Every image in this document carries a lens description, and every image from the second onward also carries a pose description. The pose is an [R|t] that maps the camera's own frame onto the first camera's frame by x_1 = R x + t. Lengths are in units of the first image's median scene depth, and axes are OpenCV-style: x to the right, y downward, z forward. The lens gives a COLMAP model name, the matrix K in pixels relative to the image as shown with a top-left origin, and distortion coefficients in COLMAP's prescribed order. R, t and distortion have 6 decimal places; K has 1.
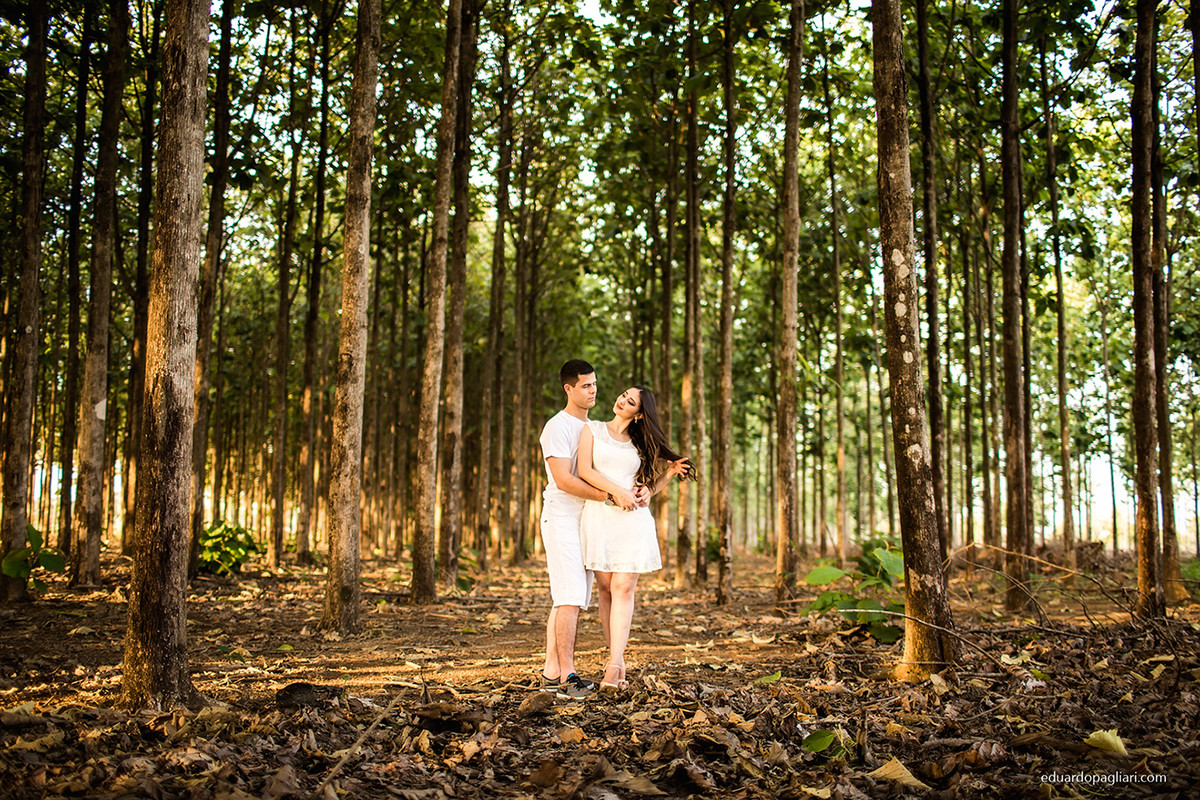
lens RADIAL K [[1163.4, 0, 600.0], [0, 1163.4, 400.0], [0, 0, 1]] dist [-0.067619, 0.036129]
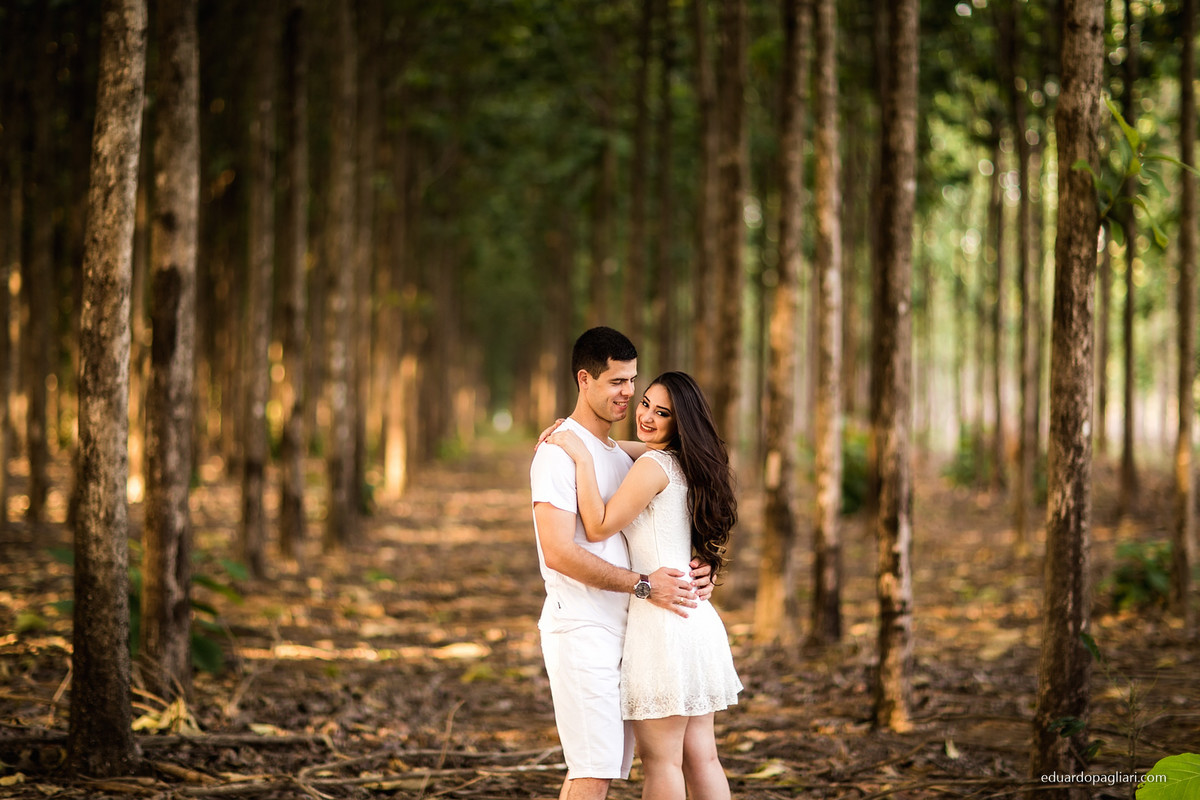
lens RADIAL K [[2956.3, 0, 580.5], [0, 2956.3, 400.5], [0, 0, 1]] dist [-0.075160, -0.607141]
pose [[0.999953, 0.000164, 0.009694, -0.004064], [-0.001289, 0.993228, 0.116174, -0.037605], [-0.009609, -0.116181, 0.993182, 0.042786]]
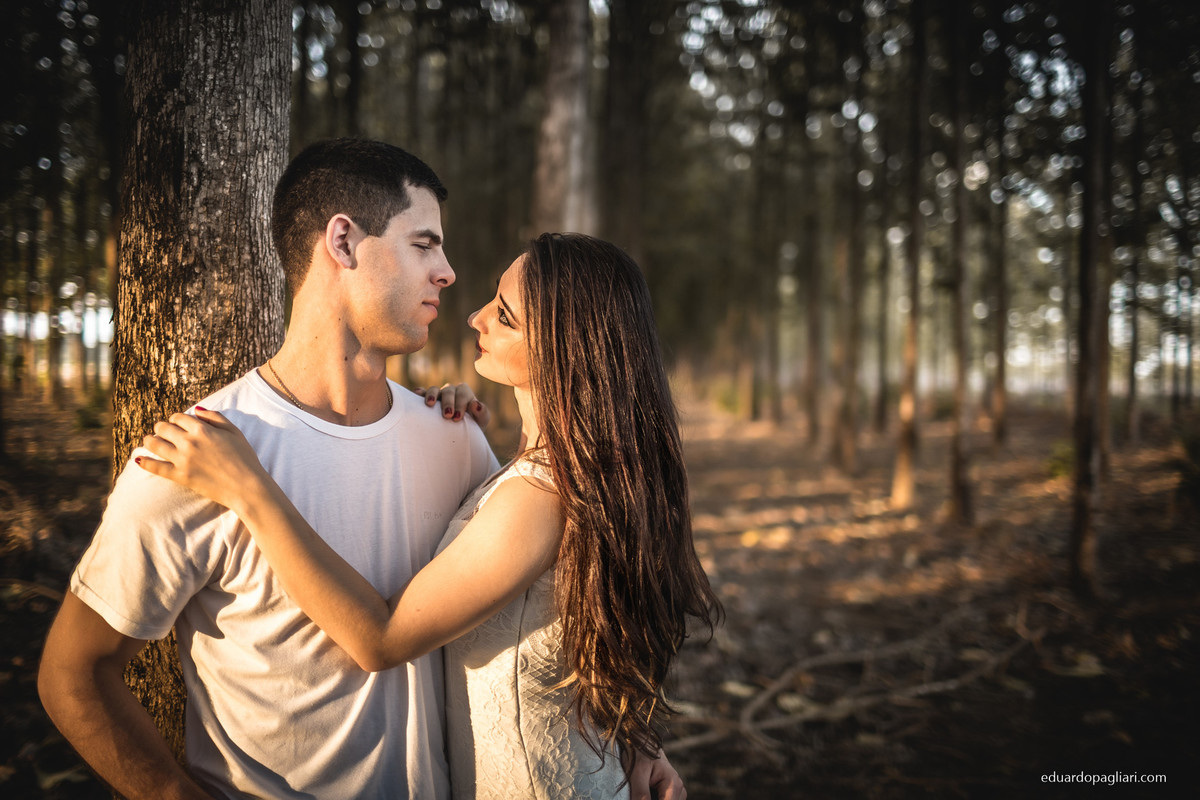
lens RADIAL K [[1141.3, 0, 600.0], [0, 1141.3, 400.0], [0, 0, 1]] dist [-0.058980, 0.004023]
pose [[0.997856, 0.001218, -0.065436, -0.074041], [0.008329, 0.989335, 0.145419, 0.008971], [0.064915, -0.145653, 0.987204, 0.421479]]
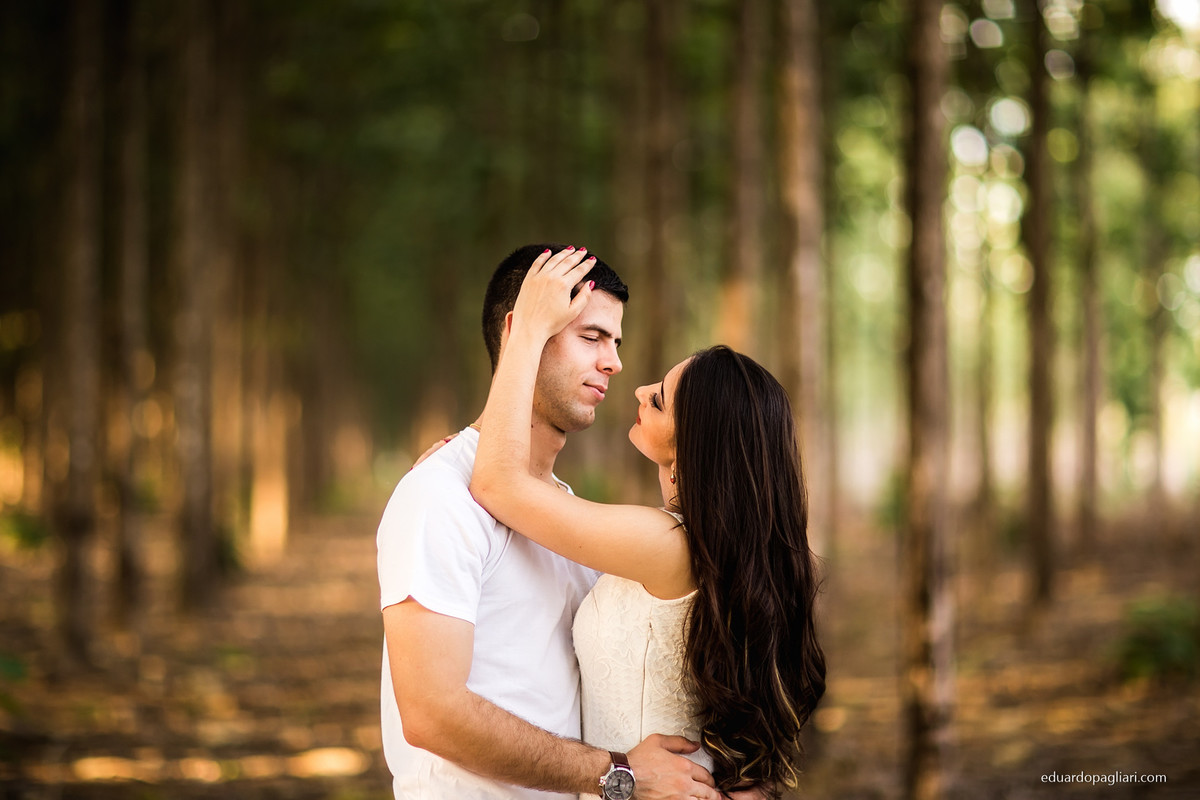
lens RADIAL K [[2994.9, 0, 600.0], [0, 2994.9, 400.0], [0, 0, 1]] dist [-0.051621, -0.347241]
pose [[0.998628, -0.009307, 0.051533, -0.002791], [0.004060, 0.994879, 0.100996, -0.005405], [-0.052209, -0.100648, 0.993551, 0.287397]]
